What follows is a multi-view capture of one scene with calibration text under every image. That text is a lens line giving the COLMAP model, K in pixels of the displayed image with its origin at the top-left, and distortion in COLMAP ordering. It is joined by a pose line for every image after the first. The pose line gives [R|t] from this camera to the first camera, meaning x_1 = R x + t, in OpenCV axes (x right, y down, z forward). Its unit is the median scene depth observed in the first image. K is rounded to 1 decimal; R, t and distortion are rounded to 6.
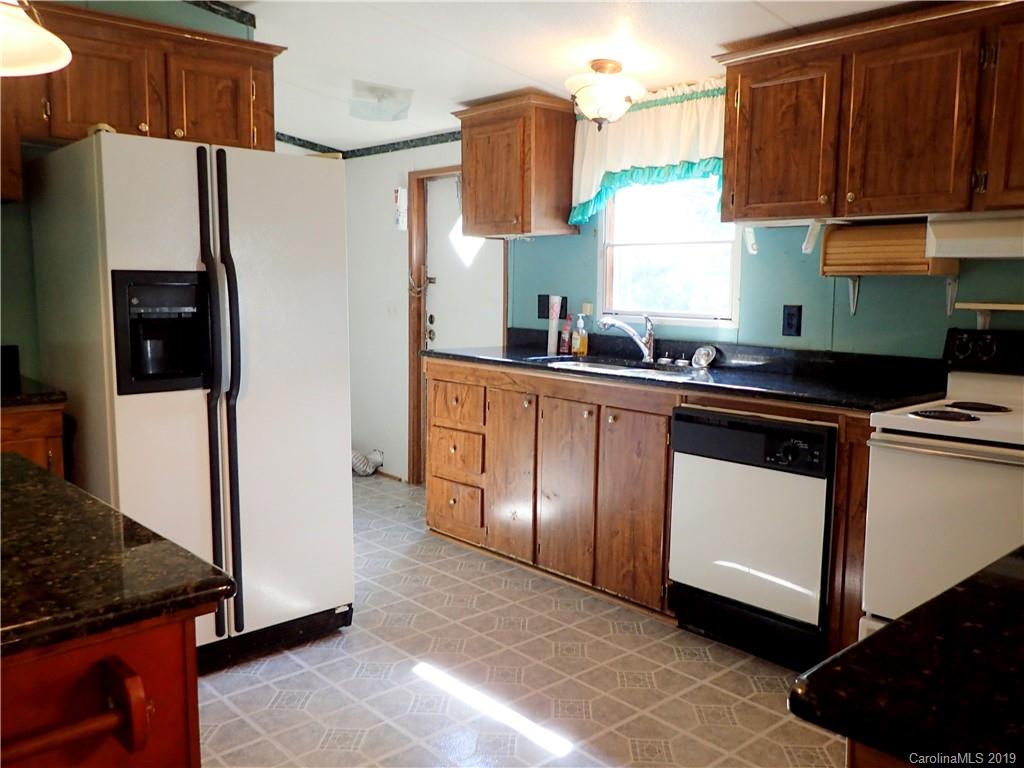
lens RADIAL K [[858.8, 0, 514.3], [0, 858.8, 383.3], [0, 0, 1]] dist [-0.001009, -0.007164]
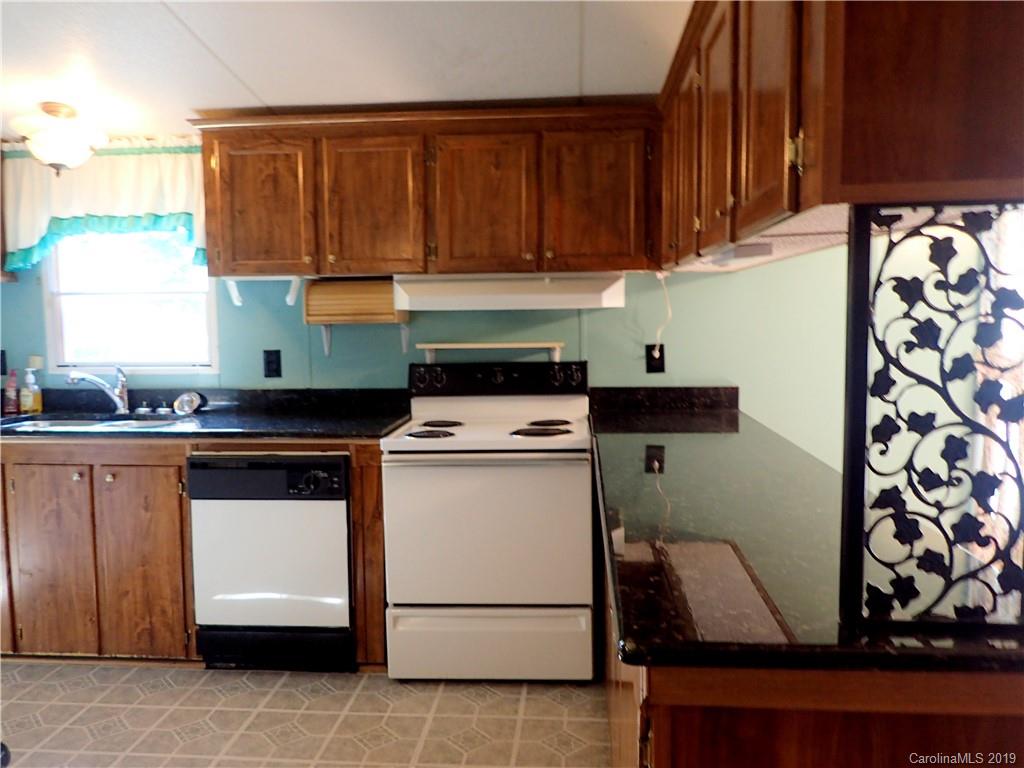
lens RADIAL K [[812.0, 0, 512.7], [0, 812.0, 383.7], [0, 0, 1]] dist [-0.002455, -0.000301]
pose [[0.732091, -0.080487, 0.676435, -0.173007], [0.099088, 0.995016, 0.011153, -0.030231], [-0.673961, 0.058862, 0.736418, 0.019186]]
